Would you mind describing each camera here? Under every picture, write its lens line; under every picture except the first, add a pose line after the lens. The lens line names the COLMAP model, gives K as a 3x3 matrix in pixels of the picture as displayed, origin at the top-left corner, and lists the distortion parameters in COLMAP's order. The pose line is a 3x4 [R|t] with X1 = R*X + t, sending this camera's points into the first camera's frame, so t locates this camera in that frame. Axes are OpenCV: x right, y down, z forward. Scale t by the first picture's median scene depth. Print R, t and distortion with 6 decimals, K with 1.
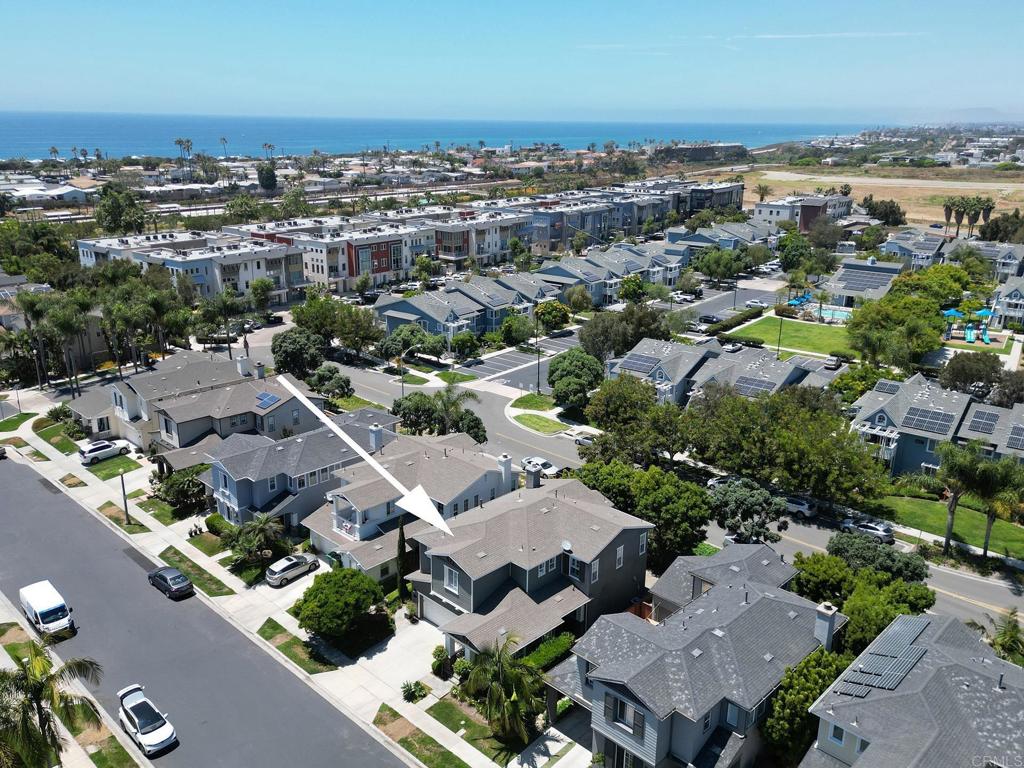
lens RADIAL K [[835.7, 0, 514.4], [0, 835.7, 391.3], [0, 0, 1]] dist [0.081203, -0.086634]
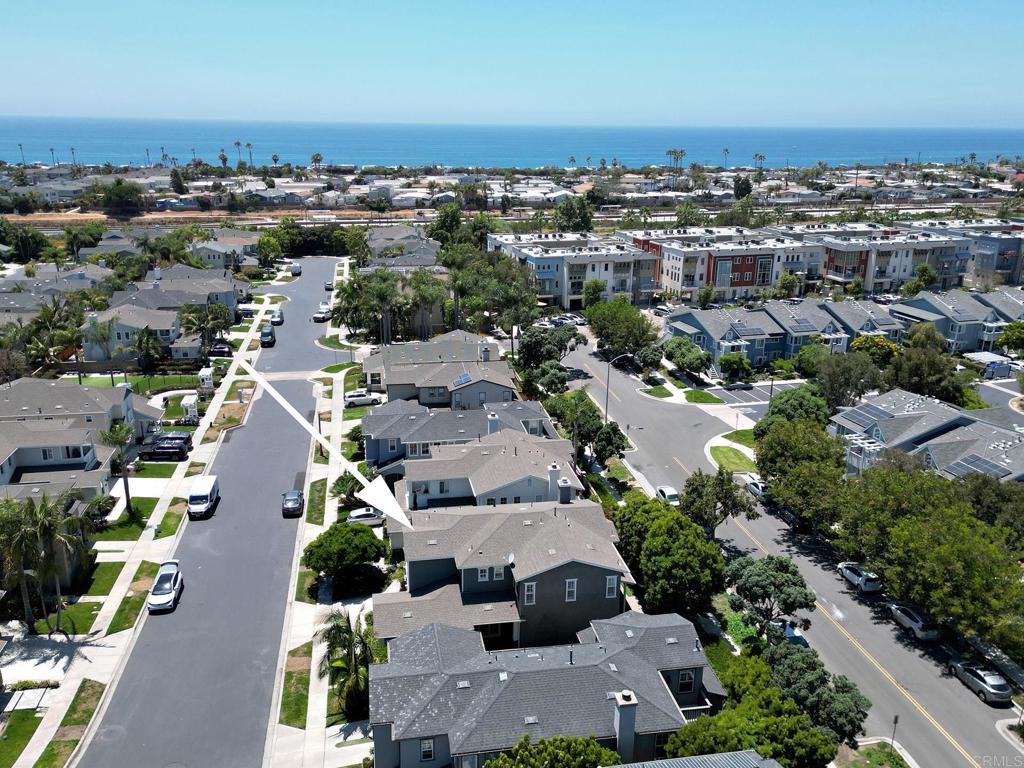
lens RADIAL K [[835.7, 0, 511.7], [0, 835.7, 387.8], [0, 0, 1]] dist [0.081203, -0.086634]
pose [[0.808165, 0.172667, -0.563076, 0.276632], [-0.181779, 0.982510, 0.040384, -0.025330], [0.560201, 0.069718, 0.825417, 0.083157]]
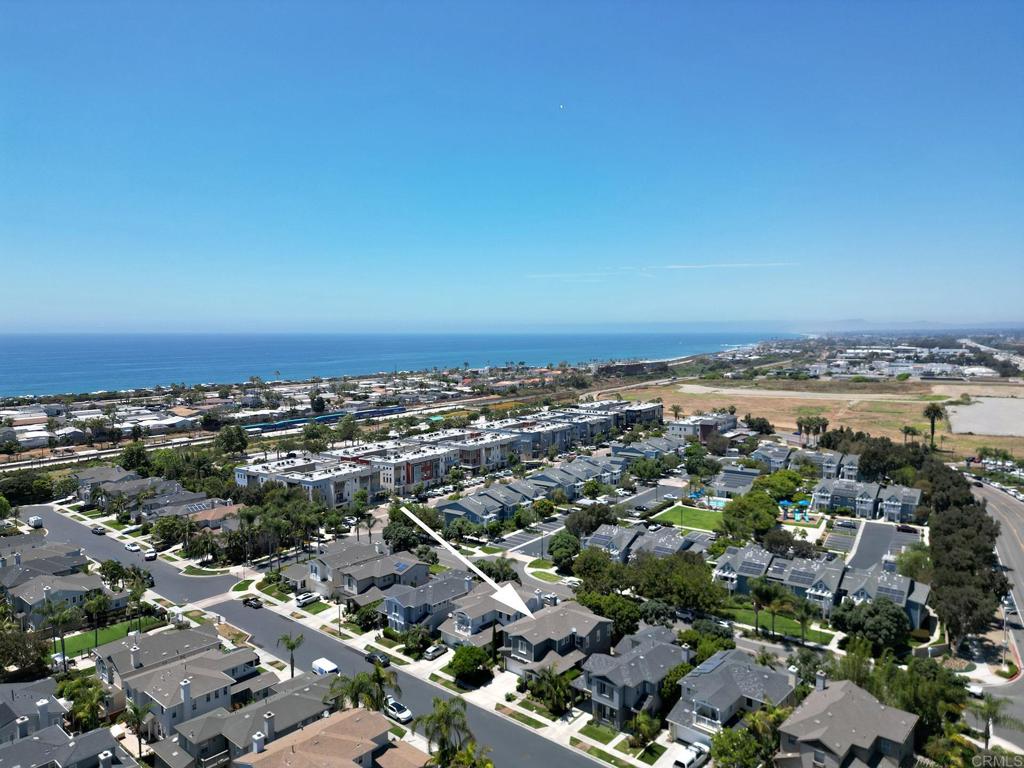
lens RADIAL K [[722.4, 0, 514.7], [0, 722.4, 386.4], [0, 0, 1]] dist [0.058210, -0.025456]
pose [[0.998872, -0.017194, 0.044257, -0.077711], [0.027012, 0.972368, -0.231884, 0.001803], [-0.039047, 0.232818, 0.971736, -0.462246]]
